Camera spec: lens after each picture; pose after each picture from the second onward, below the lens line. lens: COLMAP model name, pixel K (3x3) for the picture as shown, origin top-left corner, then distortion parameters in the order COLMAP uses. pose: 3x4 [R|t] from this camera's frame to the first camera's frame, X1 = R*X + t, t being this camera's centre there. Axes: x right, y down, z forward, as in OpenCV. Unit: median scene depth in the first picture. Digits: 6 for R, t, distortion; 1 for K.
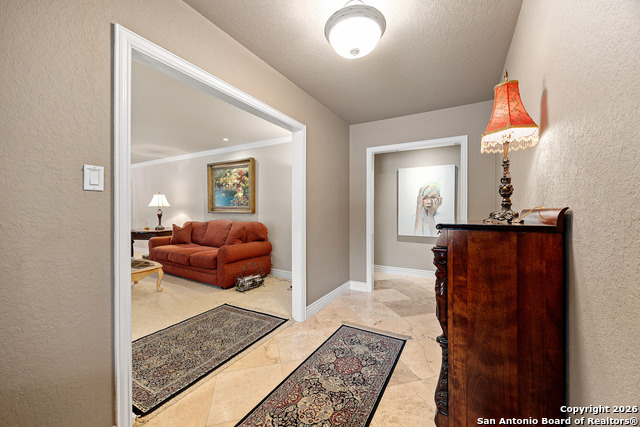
lens RADIAL K [[246.4, 0, 320.3], [0, 246.4, 211.1], [0, 0, 1]] dist [-0.003032, 0.000116]
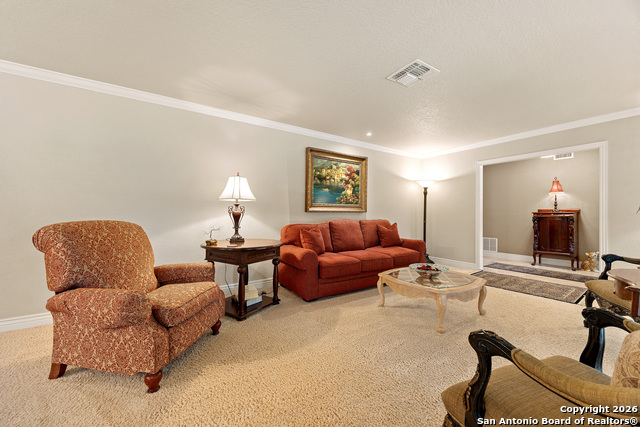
lens RADIAL K [[246.4, 0, 320.2], [0, 246.4, 213.7], [0, 0, 1]] dist [-0.003032, 0.000116]
pose [[0.463011, 0.000524, 0.886352, -1.184056], [-0.001527, 0.999999, 0.000206, 0.014421], [-0.886351, -0.001449, 0.463012, 0.653663]]
